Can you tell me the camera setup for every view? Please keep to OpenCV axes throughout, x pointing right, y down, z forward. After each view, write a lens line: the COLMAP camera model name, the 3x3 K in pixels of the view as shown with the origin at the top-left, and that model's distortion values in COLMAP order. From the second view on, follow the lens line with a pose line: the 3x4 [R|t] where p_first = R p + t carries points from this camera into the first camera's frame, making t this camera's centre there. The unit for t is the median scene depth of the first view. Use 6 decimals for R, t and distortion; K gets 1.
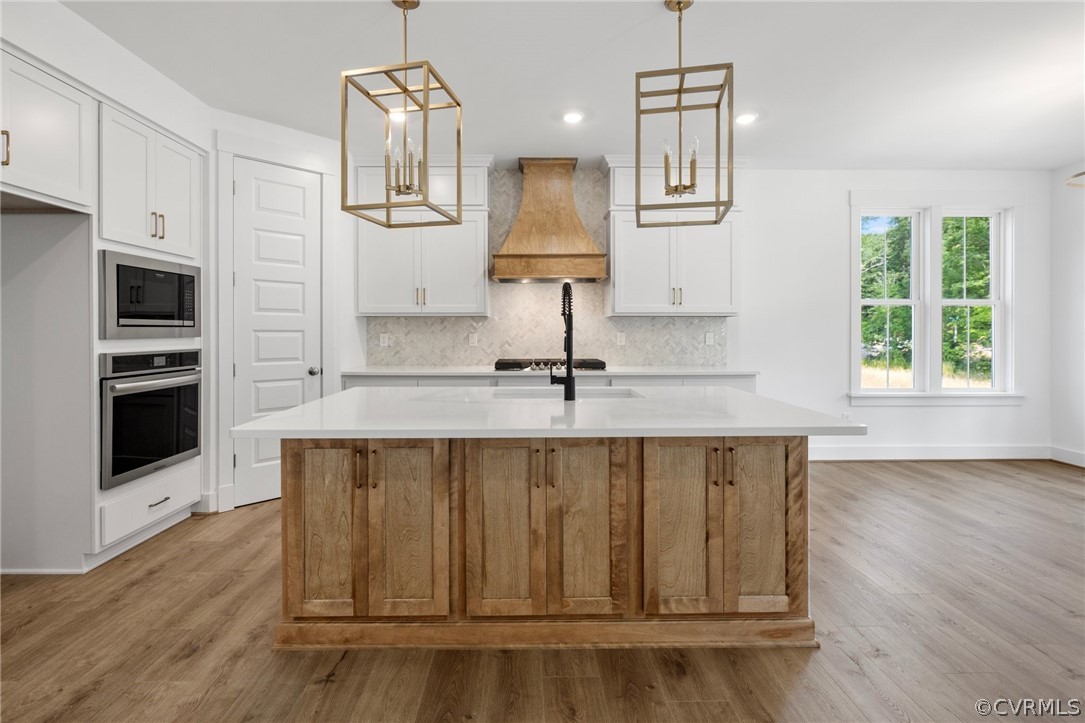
lens RADIAL K [[514.2, 0, 535.6], [0, 514.2, 330.0], [0, 0, 1]] dist [-0.011445, 0.001971]
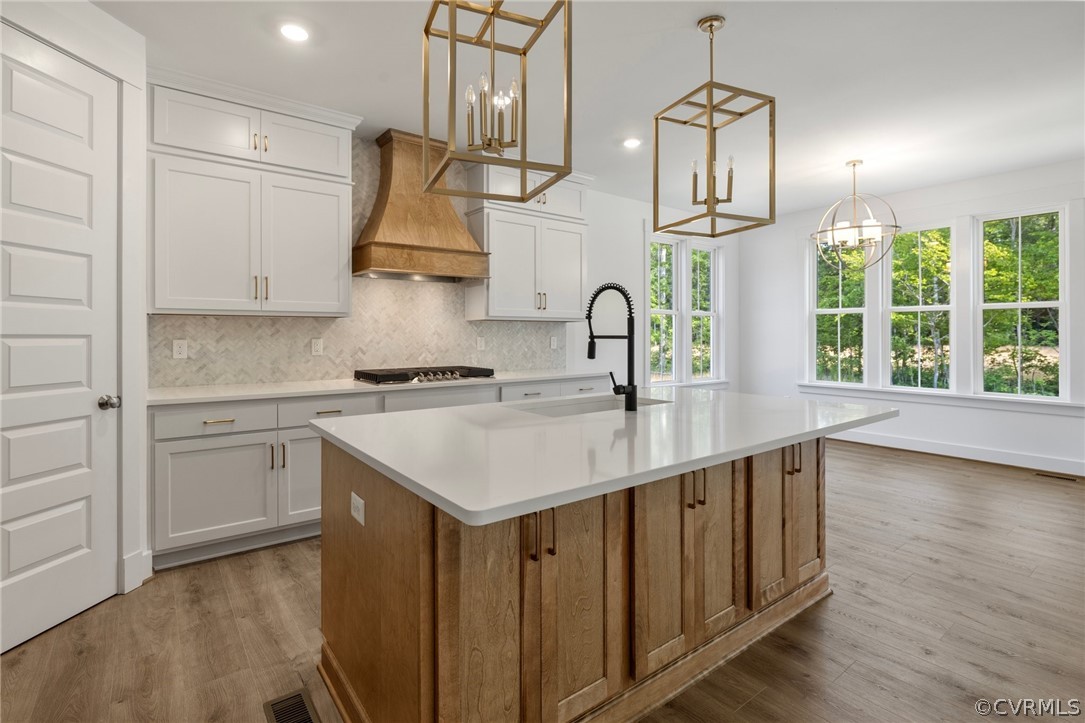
lens RADIAL K [[514.2, 0, 530.0], [0, 514.2, 334.1], [0, 0, 1]] dist [-0.011445, 0.001971]
pose [[0.809689, 0.000722, 0.586859, -0.547583], [-0.000481, 1.000000, -0.000567, -0.000633], [-0.586859, 0.000177, 0.809689, 0.313431]]
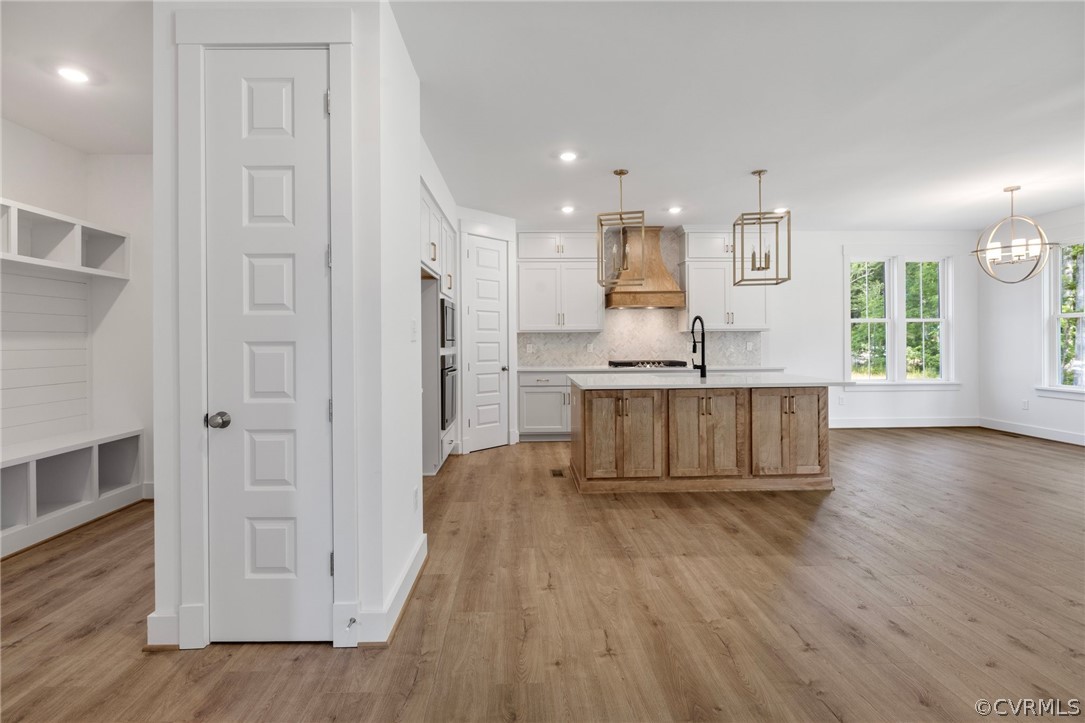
lens RADIAL K [[514.2, 0, 533.4], [0, 514.2, 338.3], [0, 0, 1]] dist [-0.011445, 0.001971]
pose [[0.999877, -0.005517, 0.014648, -0.525969], [0.005592, 0.999972, -0.005035, -0.003921], [-0.014619, 0.005116, 0.999880, -0.807384]]
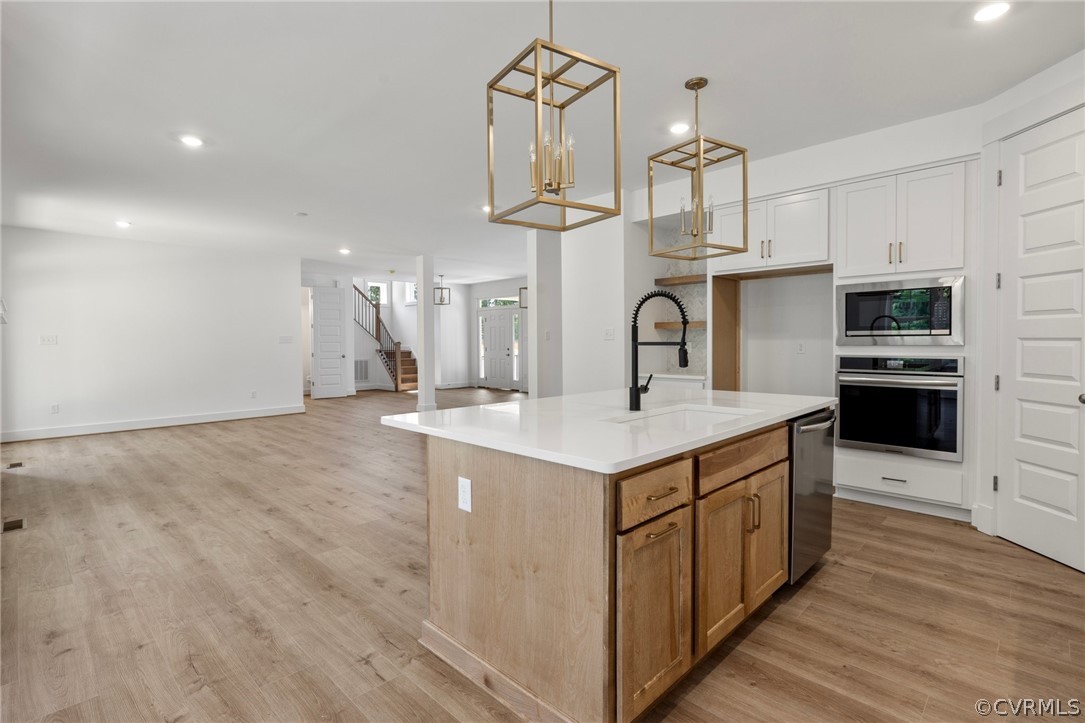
lens RADIAL K [[514.2, 0, 540.2], [0, 514.2, 353.3], [0, 0, 1]] dist [-0.011445, 0.001971]
pose [[-0.703616, 0.016991, -0.710378, 0.781430], [0.001353, 0.999744, 0.022571, 0.006702], [0.710579, 0.014920, -0.703459, 1.367591]]
